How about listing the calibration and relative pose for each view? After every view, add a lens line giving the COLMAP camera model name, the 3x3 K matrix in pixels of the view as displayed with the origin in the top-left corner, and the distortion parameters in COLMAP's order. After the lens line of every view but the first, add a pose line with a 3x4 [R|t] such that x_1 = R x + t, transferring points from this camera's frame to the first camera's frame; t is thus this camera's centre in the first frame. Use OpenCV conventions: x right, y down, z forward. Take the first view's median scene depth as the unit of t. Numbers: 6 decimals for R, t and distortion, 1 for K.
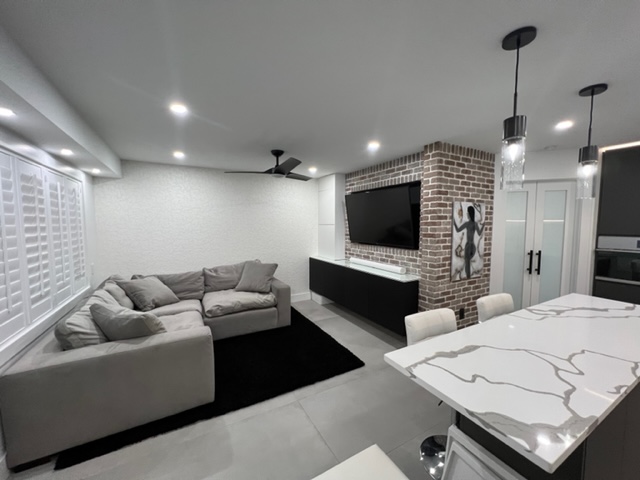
lens RADIAL K [[255.7, 0, 320.3], [0, 255.7, 241.0], [0, 0, 1]] dist [0.000566, 0.000213]
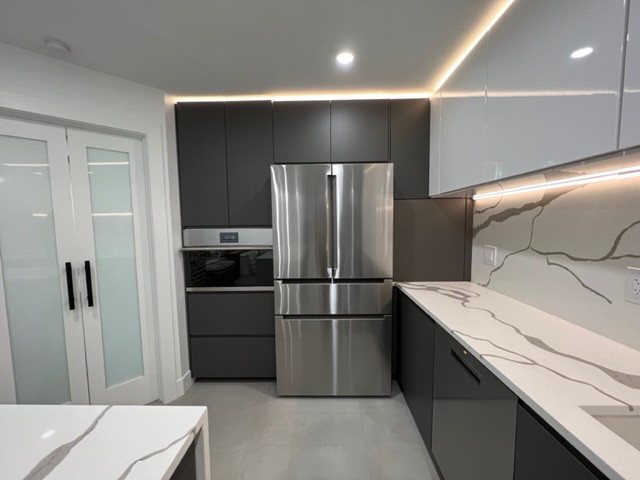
lens RADIAL K [[255.7, 0, 321.5], [0, 255.7, 241.7], [0, 0, 1]] dist [0.000566, 0.000213]
pose [[0.500483, -0.077539, 0.862267, 0.695073], [0.073294, 0.996200, 0.047041, 0.009255], [-0.862638, 0.039656, 0.504264, 0.346334]]
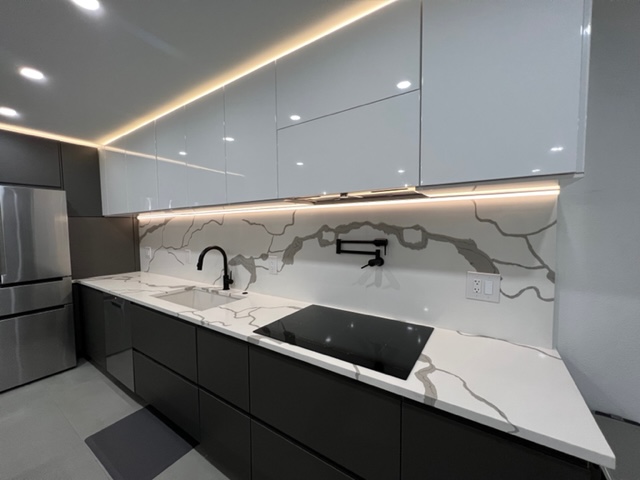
lens RADIAL K [[255.7, 0, 320.1], [0, 255.7, 241.0], [0, 0, 1]] dist [0.000566, 0.000213]
pose [[-0.464445, -0.044372, 0.884490, 0.182751], [0.072114, 0.993532, 0.087709, 0.012591], [-0.882661, 0.104520, -0.458241, 0.162788]]
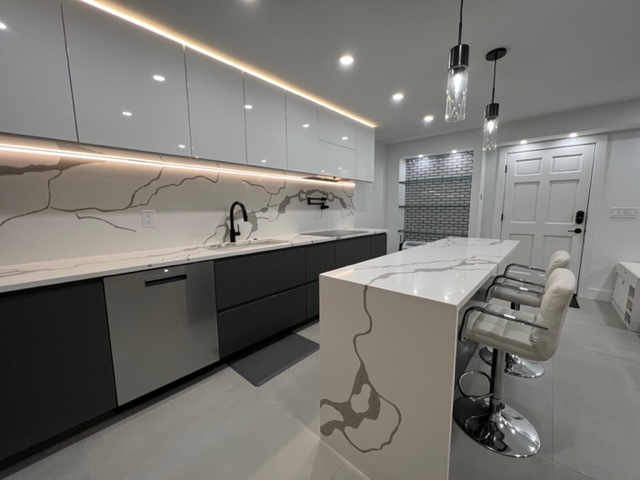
lens RADIAL K [[255.7, 0, 319.5], [0, 255.7, 241.1], [0, 0, 1]] dist [0.000566, 0.000213]
pose [[-0.945524, 0.050143, -0.321667, 0.965036], [-0.012730, 0.981617, 0.190439, 0.033677], [0.325303, 0.184159, -0.927504, 0.941912]]
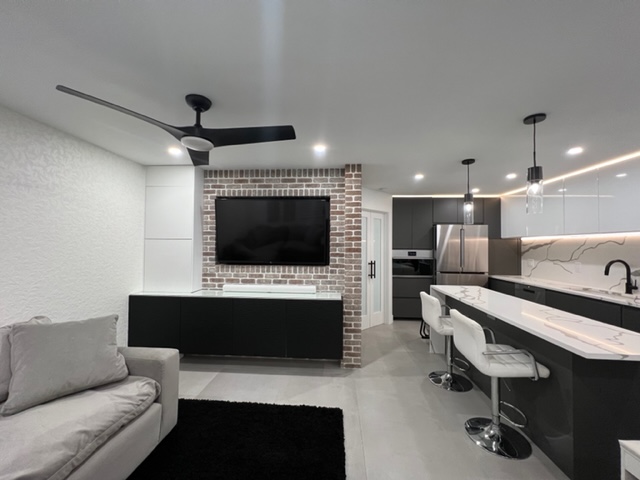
lens RADIAL K [[255.7, 0, 321.2], [0, 255.7, 240.6], [0, 0, 1]] dist [0.000566, 0.000213]
pose [[0.538851, 0.021427, 0.842129, -0.499637], [0.050186, 0.997084, -0.057482, -0.006412], [-0.840905, 0.073237, 0.536204, 0.526356]]
